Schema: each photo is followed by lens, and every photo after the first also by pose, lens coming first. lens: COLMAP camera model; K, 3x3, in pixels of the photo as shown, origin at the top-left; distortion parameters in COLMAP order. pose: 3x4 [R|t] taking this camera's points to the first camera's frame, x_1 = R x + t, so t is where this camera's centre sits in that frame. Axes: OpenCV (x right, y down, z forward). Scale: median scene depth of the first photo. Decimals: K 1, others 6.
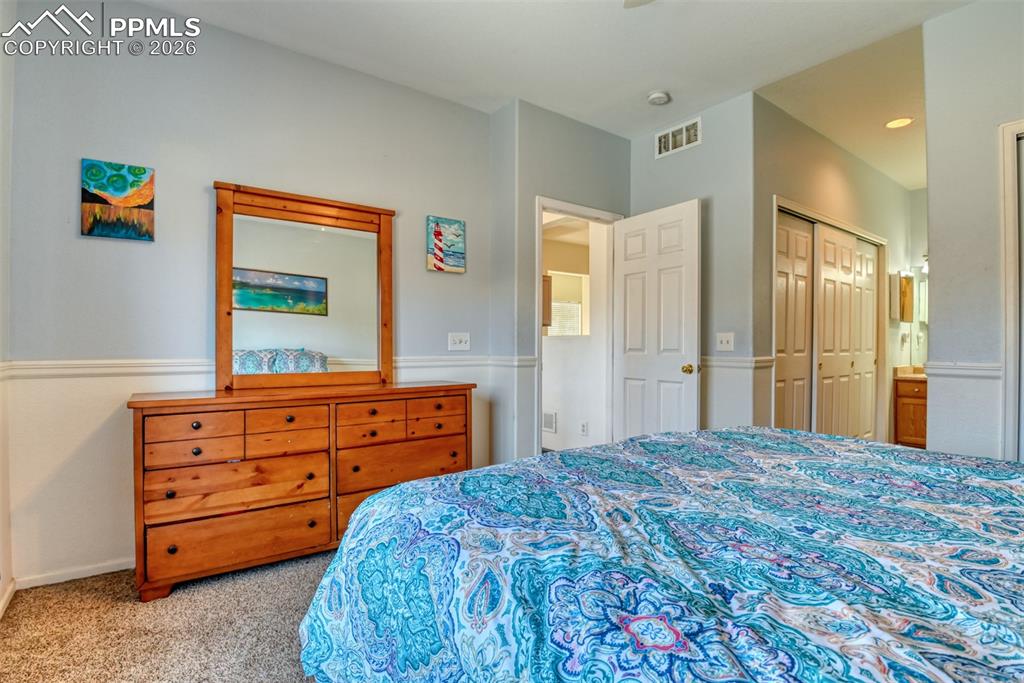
lens RADIAL K [[500.0, 0, 515.3], [0, 500.0, 344.2], [0, 0, 1]] dist [-0.014337, -0.010777]
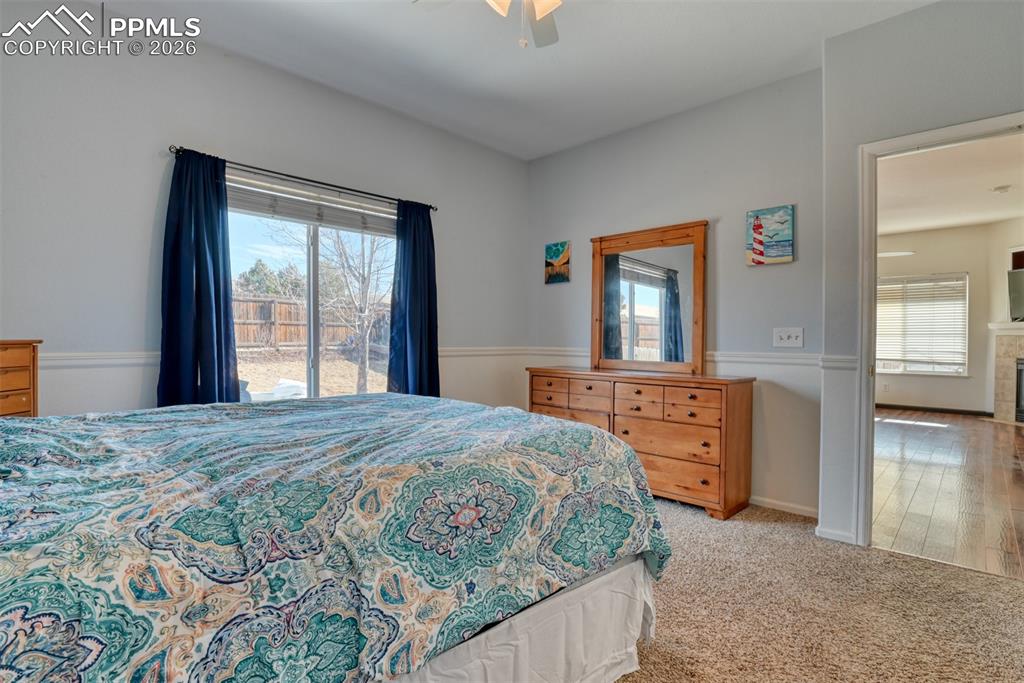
lens RADIAL K [[500.0, 0, 515.3], [0, 500.0, 344.2], [0, 0, 1]] dist [-0.014337, -0.010777]
pose [[0.156598, 0.010279, -0.987609, 0.848257], [-0.004946, 0.999941, 0.009623, 0.001200], [0.987650, 0.003377, 0.156640, 0.437167]]
